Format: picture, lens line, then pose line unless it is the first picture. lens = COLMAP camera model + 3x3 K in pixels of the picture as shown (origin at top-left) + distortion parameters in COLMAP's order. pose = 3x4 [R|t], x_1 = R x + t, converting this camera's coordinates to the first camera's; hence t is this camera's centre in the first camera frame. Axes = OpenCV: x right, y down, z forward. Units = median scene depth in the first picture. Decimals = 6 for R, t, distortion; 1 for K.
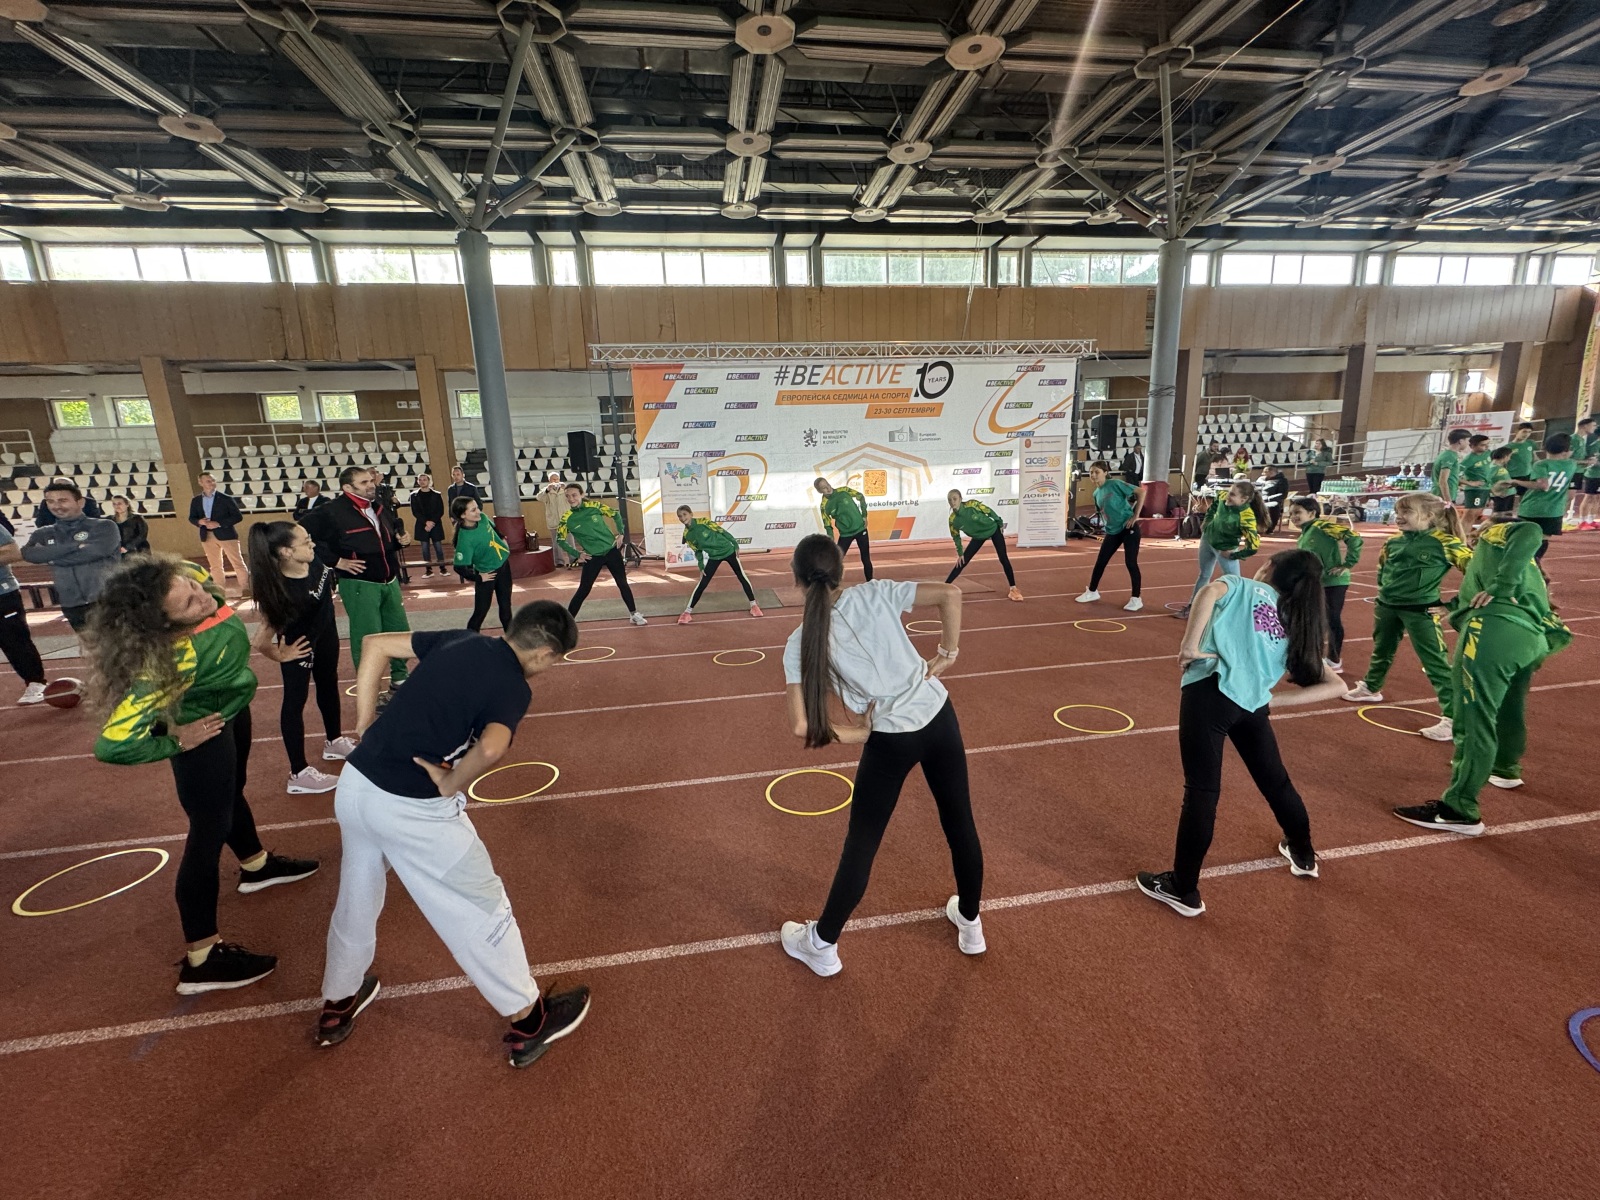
lens RADIAL K [[653.8, 0, 807.7], [0, 653.8, 598.7], [0, 0, 1]] dist [0.002138, -0.002403]
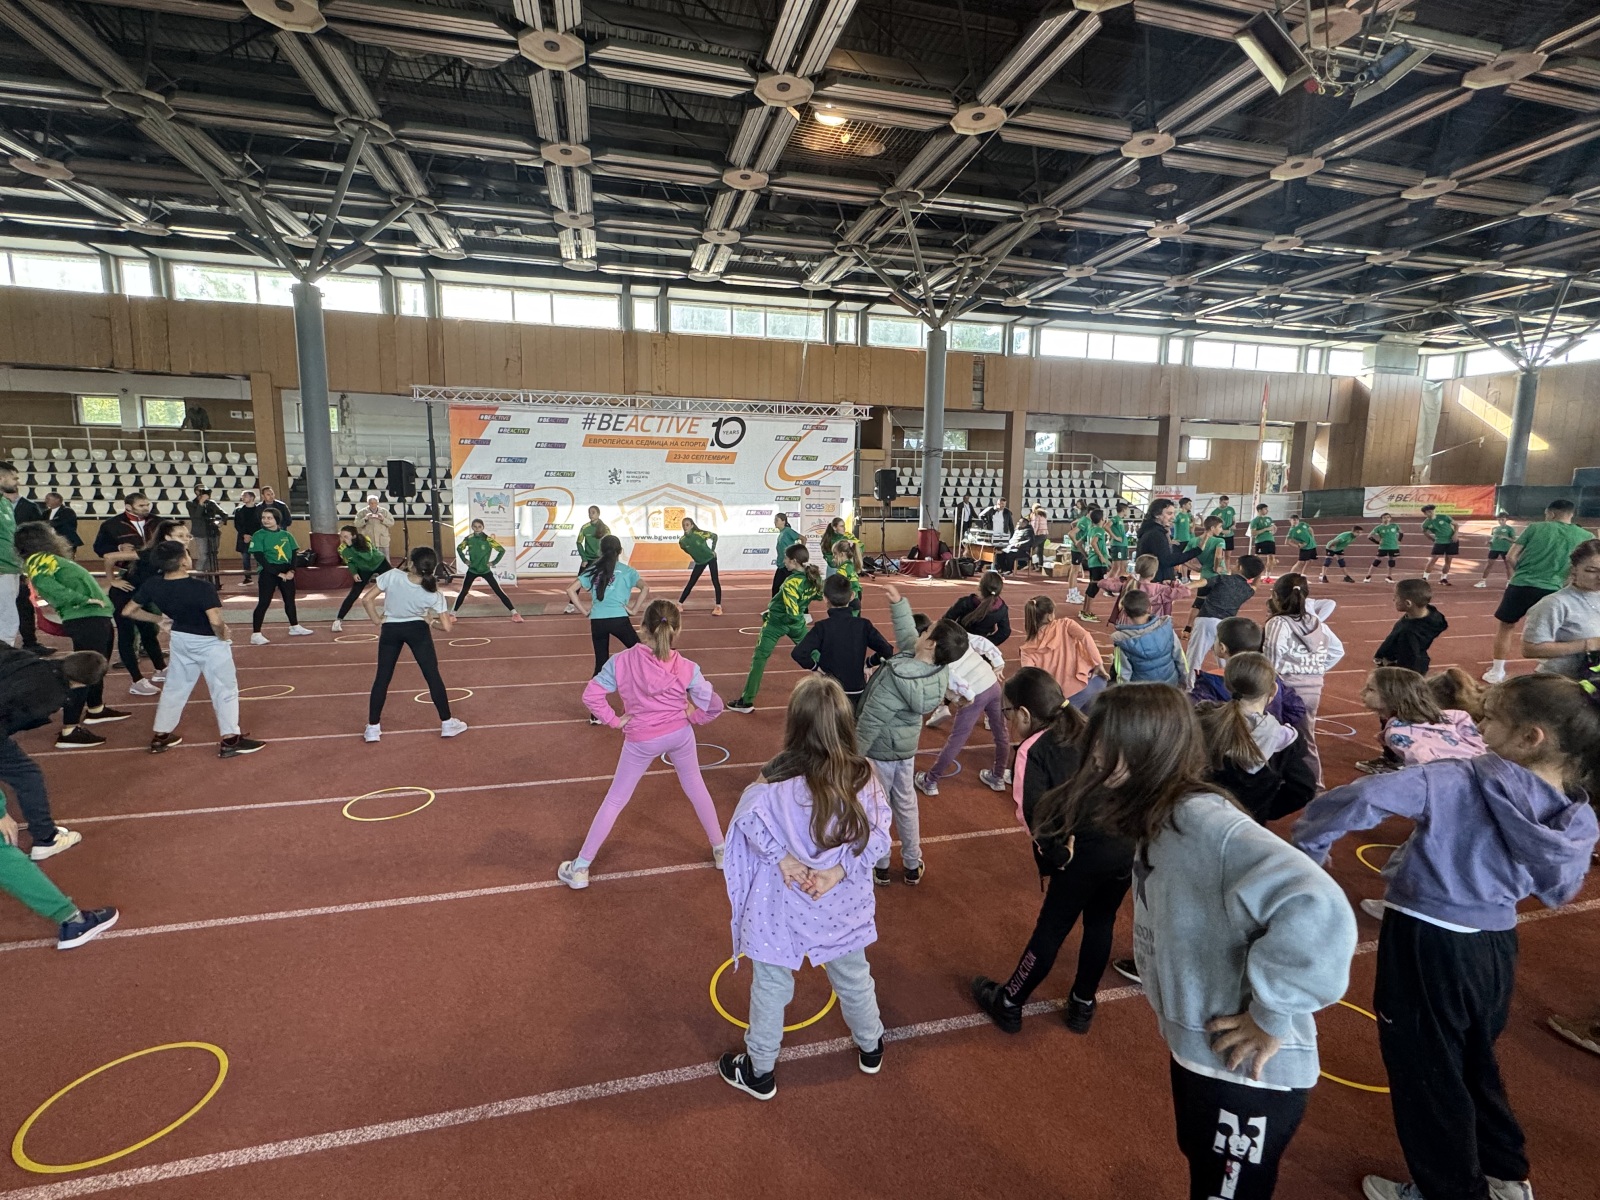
lens RADIAL K [[726.9, 0, 794.7], [0, 726.9, 593.0], [0, 0, 1]] dist [0.005271, -0.004383]
pose [[0.993972, 0.036725, 0.103303, 0.138444], [-0.029308, 0.996943, -0.072425, 0.026198], [-0.105647, 0.068960, 0.992010, -0.190708]]
